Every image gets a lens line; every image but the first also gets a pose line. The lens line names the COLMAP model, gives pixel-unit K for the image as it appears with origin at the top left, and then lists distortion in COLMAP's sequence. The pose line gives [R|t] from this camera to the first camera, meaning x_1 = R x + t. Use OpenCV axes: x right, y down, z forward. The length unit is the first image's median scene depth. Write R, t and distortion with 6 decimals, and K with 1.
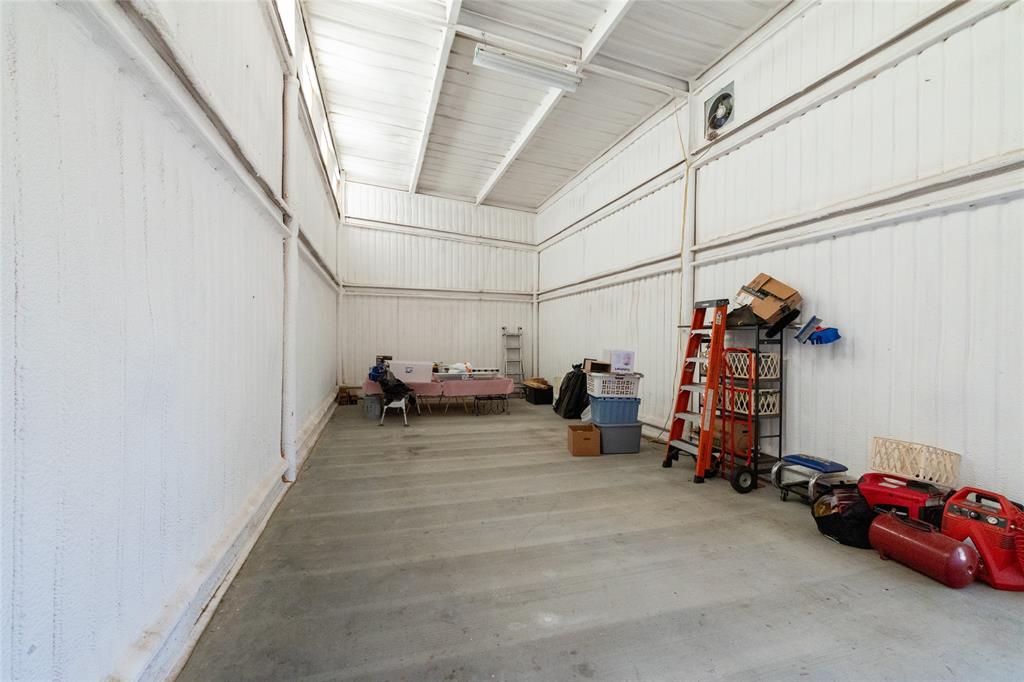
lens RADIAL K [[434.6, 0, 508.2], [0, 434.6, 341.8], [0, 0, 1]] dist [-0.003308, 0.000029]
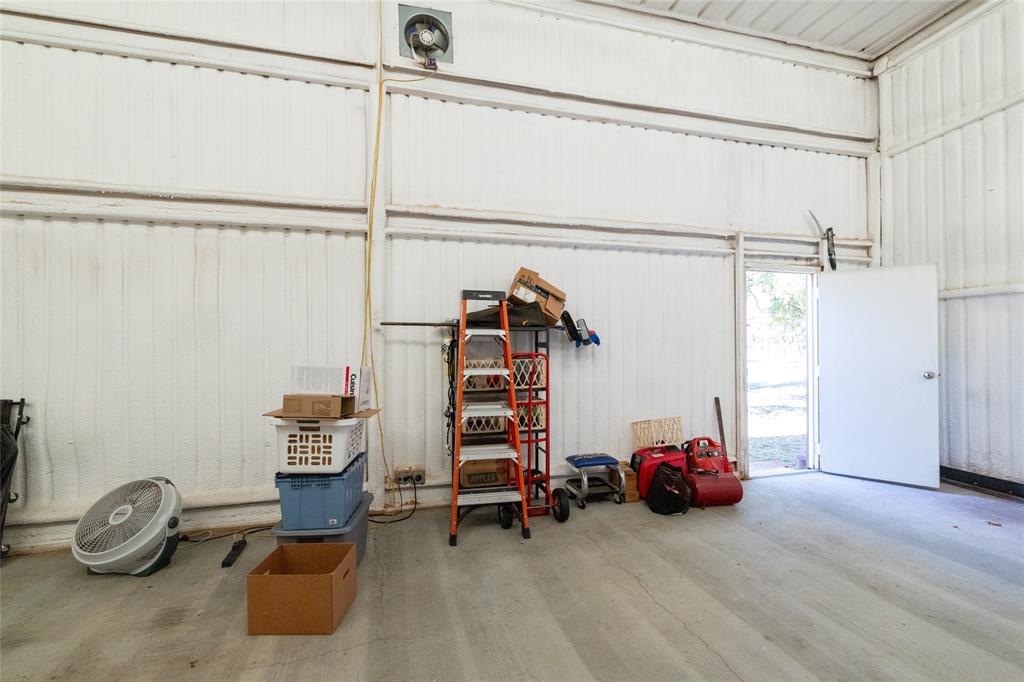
lens RADIAL K [[434.6, 0, 508.2], [0, 434.6, 341.8], [0, 0, 1]] dist [-0.003308, 0.000029]
pose [[0.034712, -0.004956, 0.999385, -0.314077], [0.011742, 0.999921, 0.004551, -0.011441], [-0.999328, 0.011577, 0.034768, 1.045111]]
